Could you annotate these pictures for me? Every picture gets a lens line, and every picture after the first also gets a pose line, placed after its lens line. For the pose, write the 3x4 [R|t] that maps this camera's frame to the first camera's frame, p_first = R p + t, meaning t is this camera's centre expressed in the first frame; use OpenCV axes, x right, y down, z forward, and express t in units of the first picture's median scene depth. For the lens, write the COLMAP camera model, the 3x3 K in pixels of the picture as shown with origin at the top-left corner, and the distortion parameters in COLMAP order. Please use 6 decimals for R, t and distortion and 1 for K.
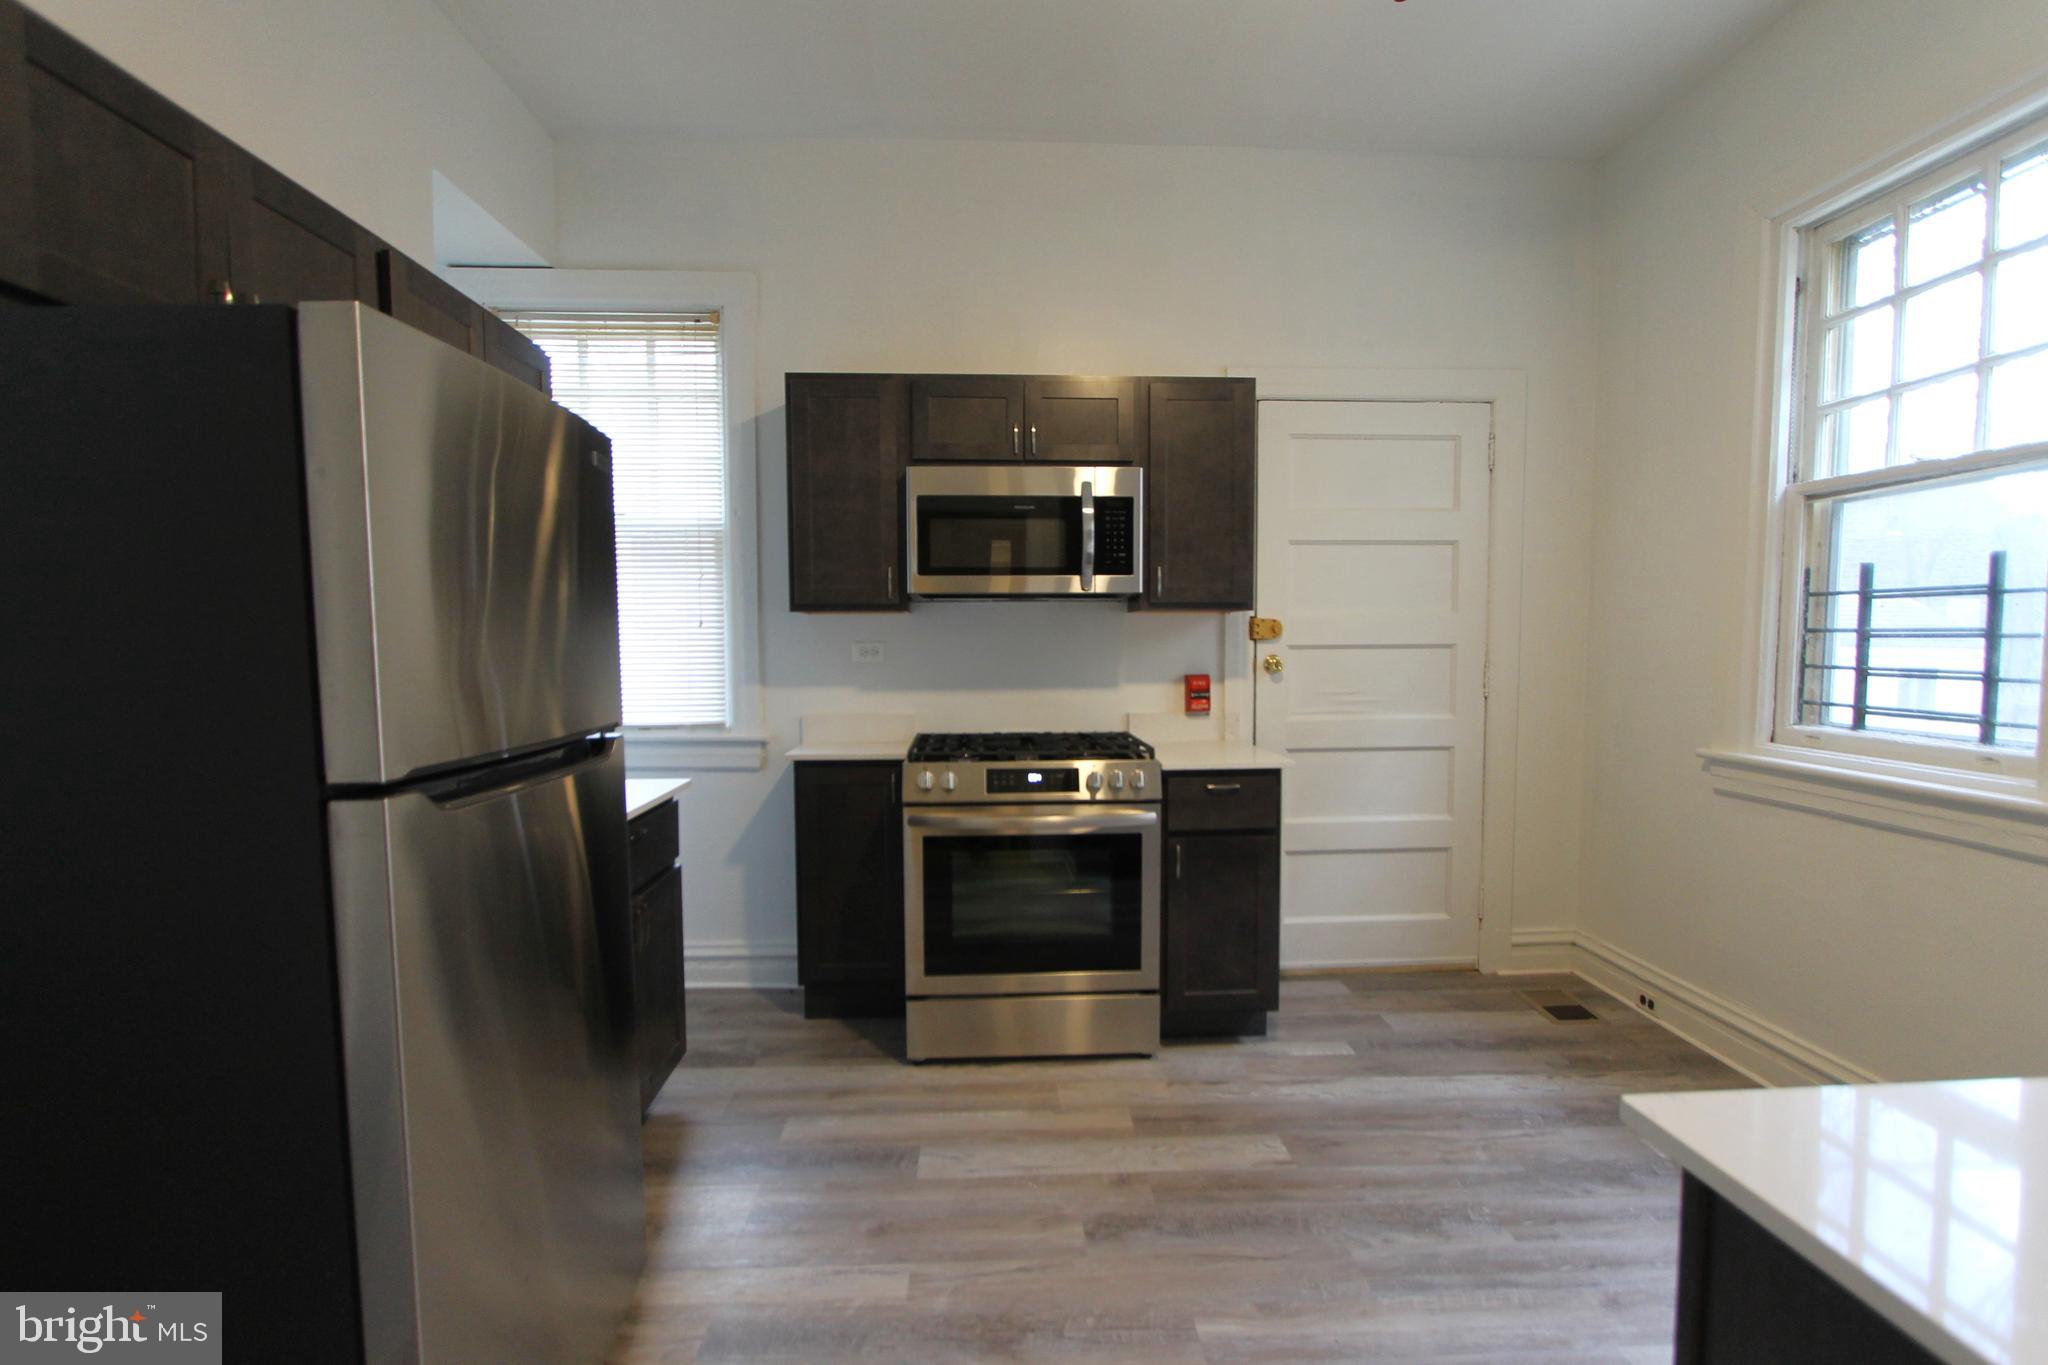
lens RADIAL K [[972.4, 0, 1027.7], [0, 972.4, 695.1], [0, 0, 1]] dist [-0.010591, 0.000234]
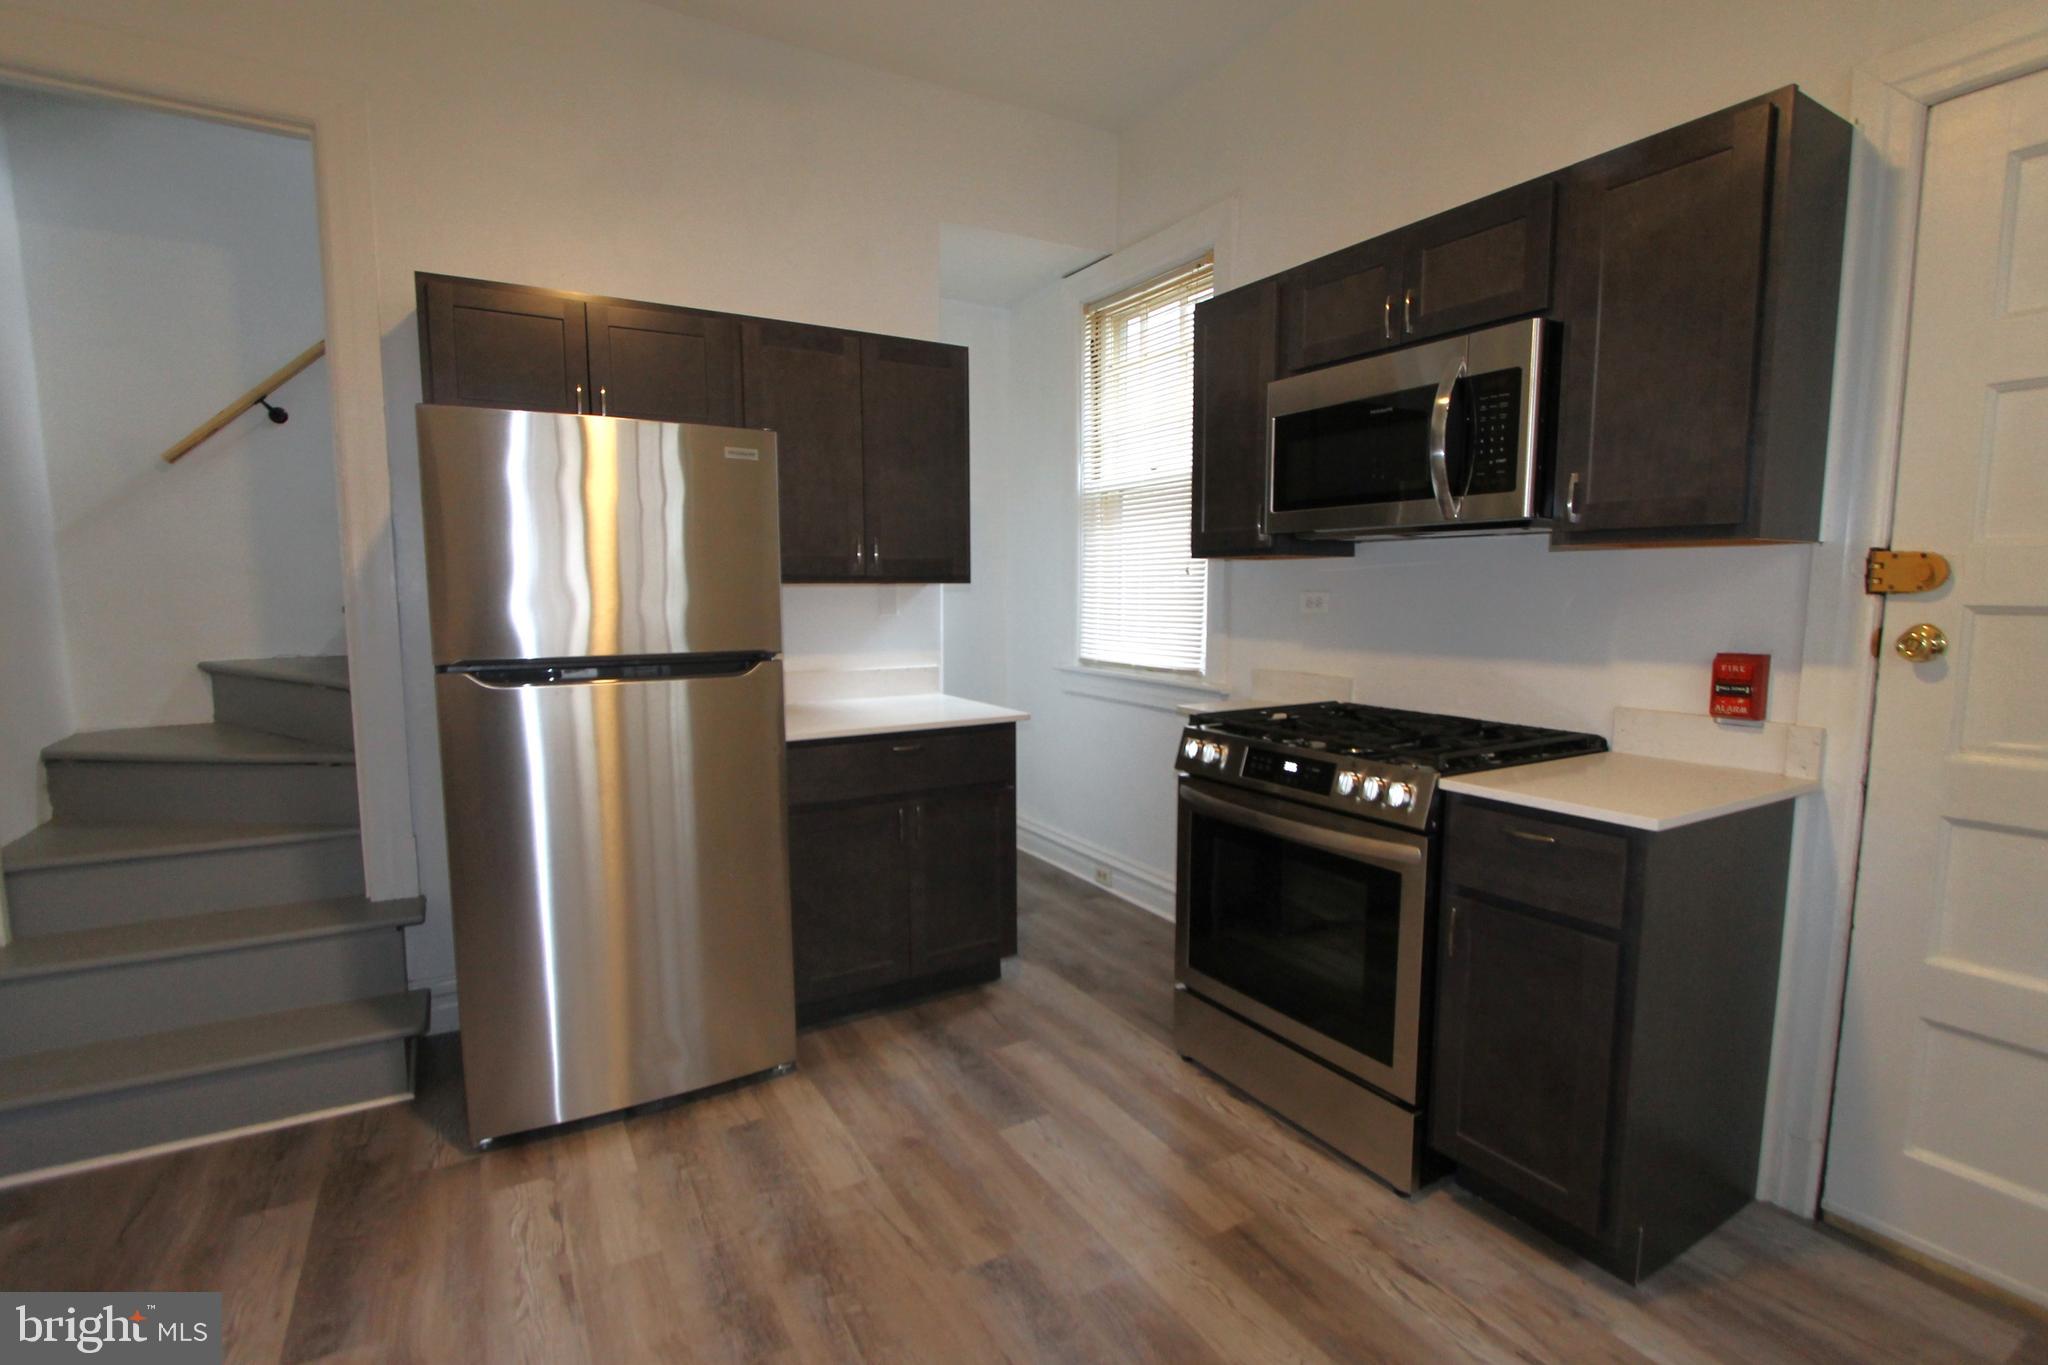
lens RADIAL K [[972.4, 0, 1027.7], [0, 972.4, 695.1], [0, 0, 1]] dist [-0.010591, 0.000234]
pose [[0.464942, 0.102893, -0.879341, 0.675912], [-0.055589, 0.994657, 0.086994, -0.032710], [0.883594, 0.008435, 0.468178, 0.515303]]
